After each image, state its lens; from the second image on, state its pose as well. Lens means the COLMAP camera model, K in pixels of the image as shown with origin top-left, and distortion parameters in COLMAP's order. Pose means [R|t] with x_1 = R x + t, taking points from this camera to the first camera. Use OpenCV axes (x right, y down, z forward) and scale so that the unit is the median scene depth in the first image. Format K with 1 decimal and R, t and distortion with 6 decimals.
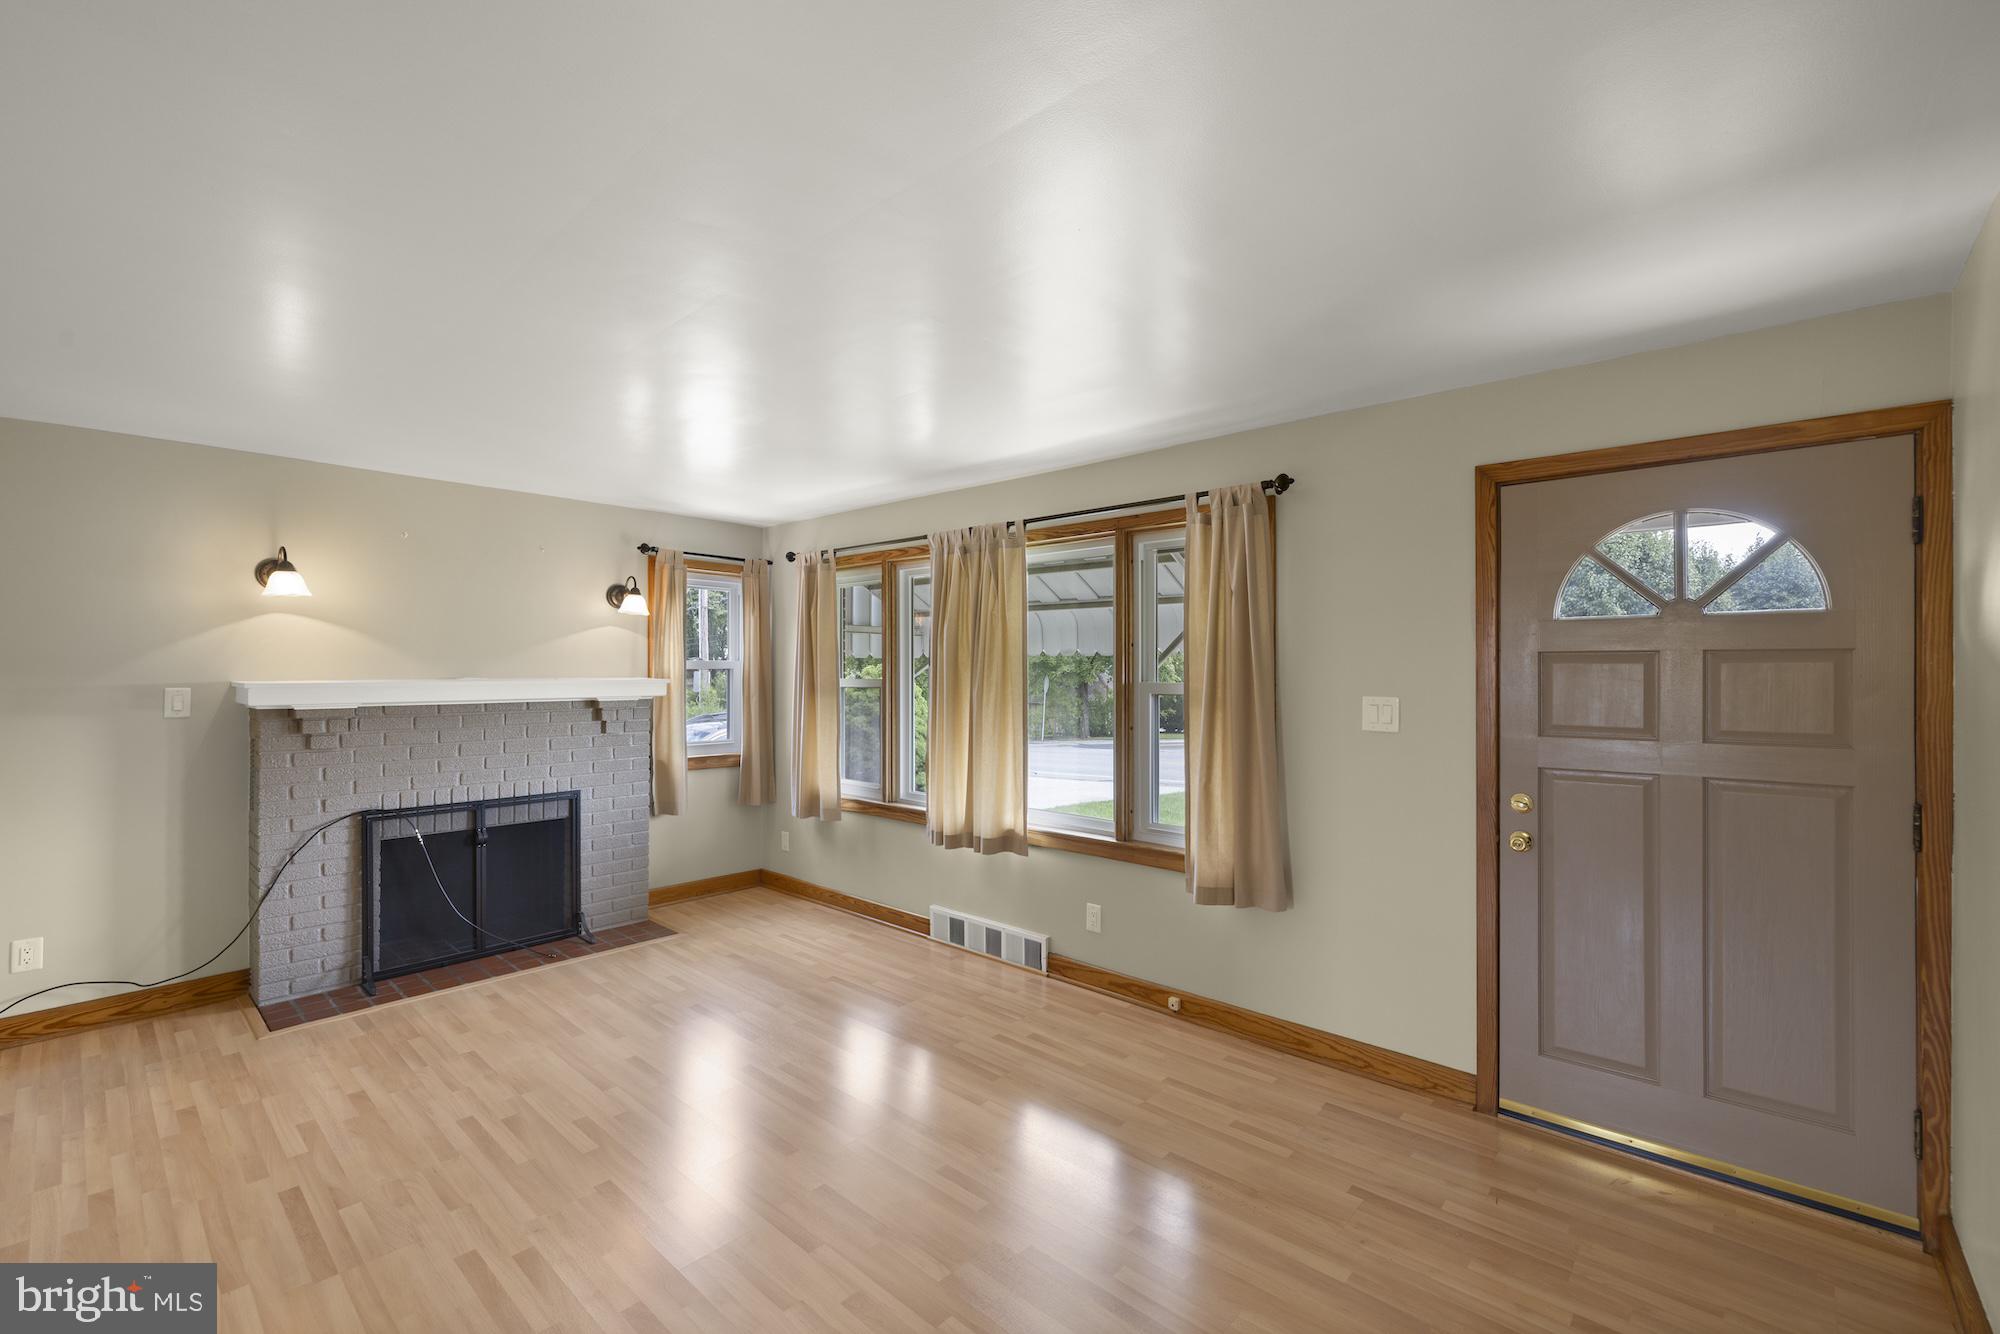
lens RADIAL K [[855.5, 0, 1004.5], [0, 855.5, 670.5], [0, 0, 1]] dist [0.004795, 0.000598]
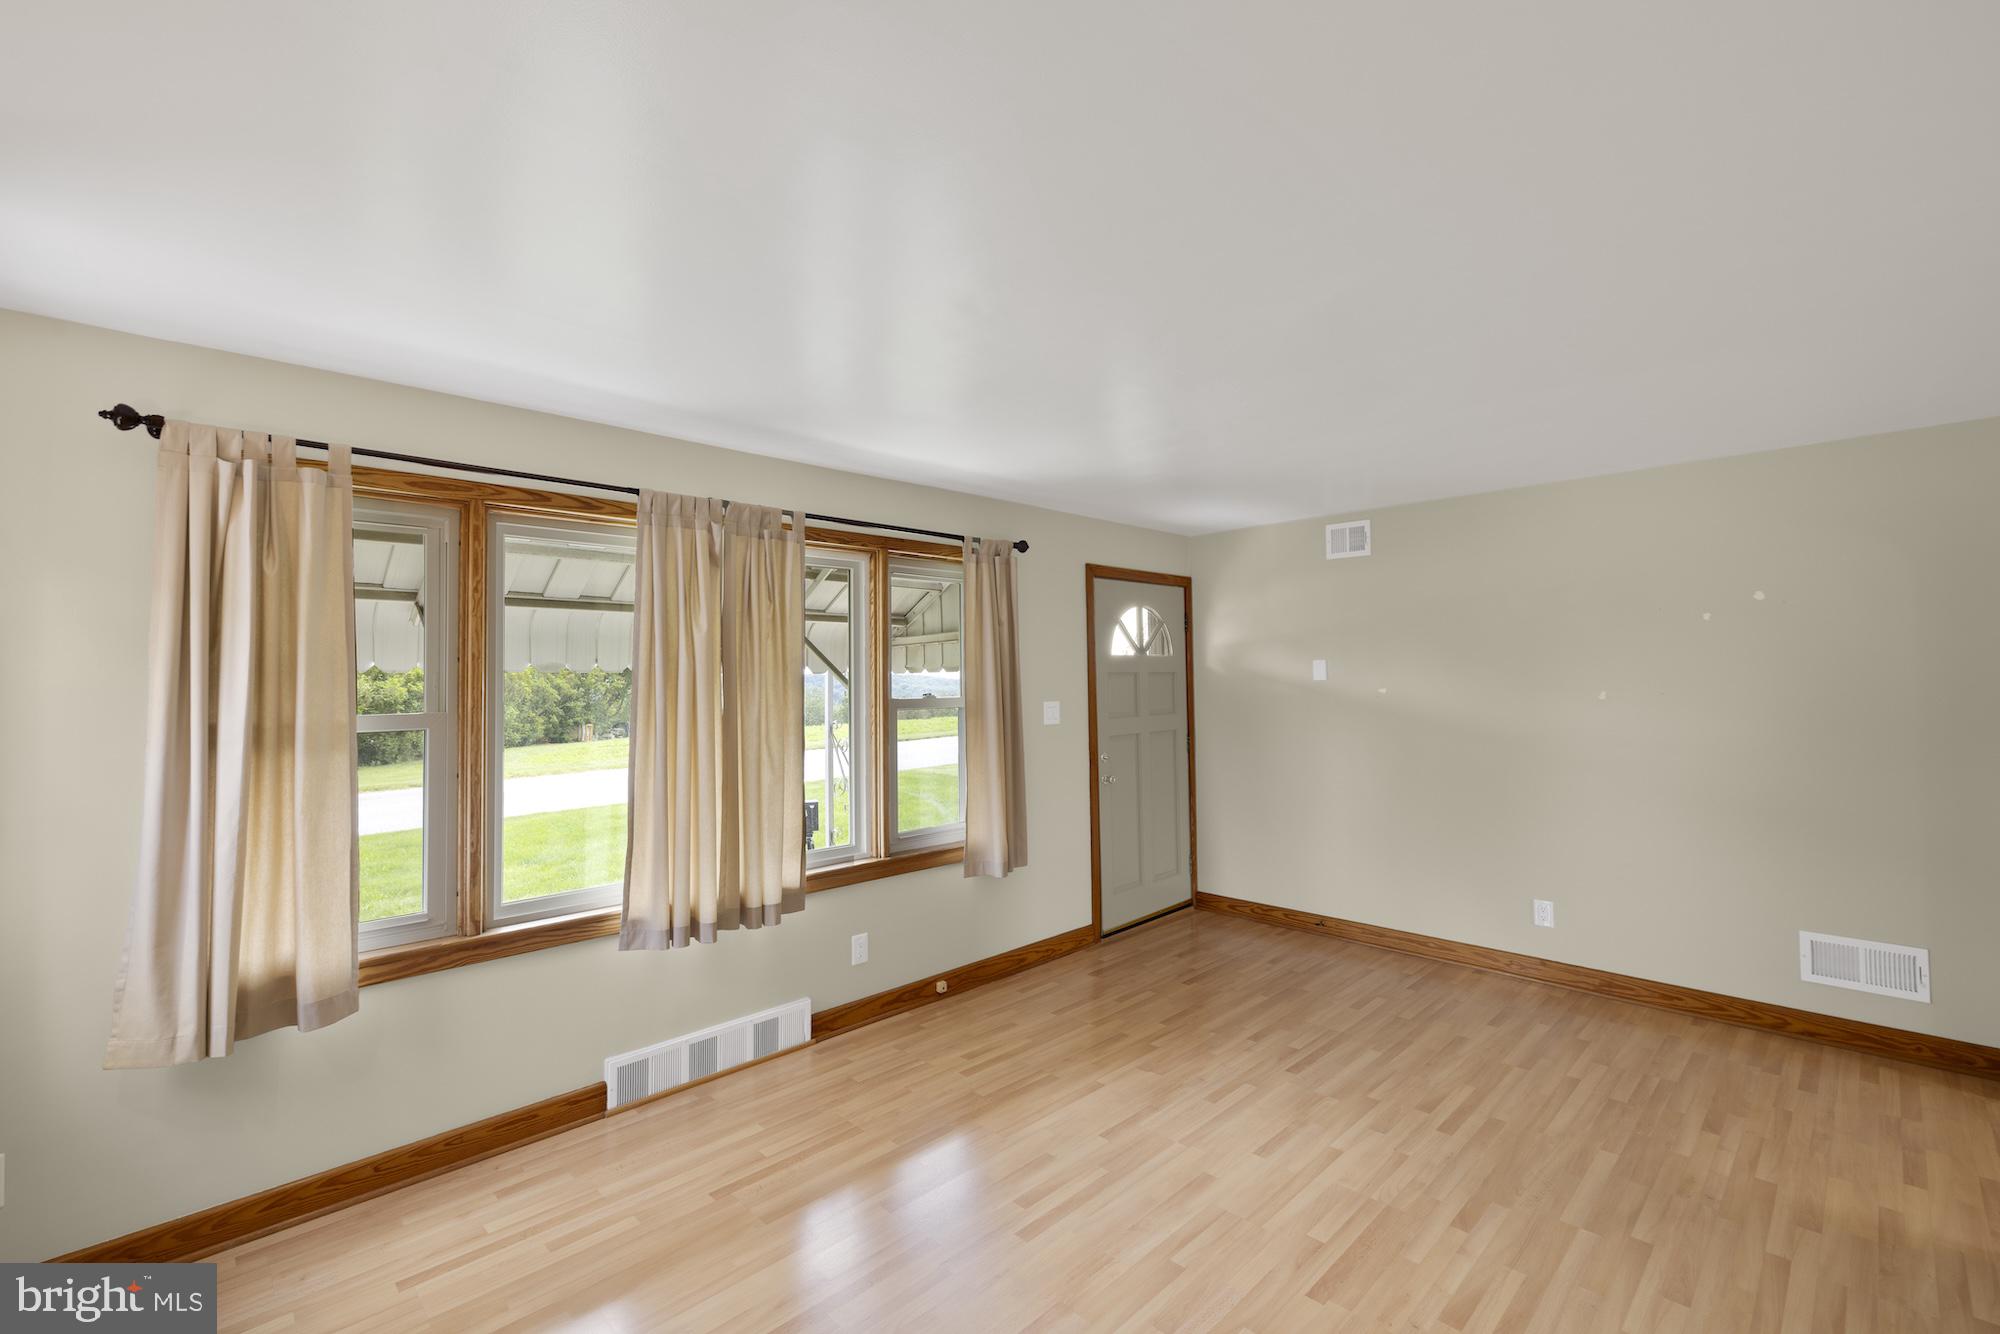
lens RADIAL K [[855.5, 0, 998.6], [0, 855.5, 656.6], [0, 0, 1]] dist [0.004795, 0.000598]
pose [[0.062705, 0.027932, 0.997641, -0.964175], [0.016331, 0.999446, -0.029009, -0.005705], [-0.997898, 0.018111, 0.062214, 0.894773]]
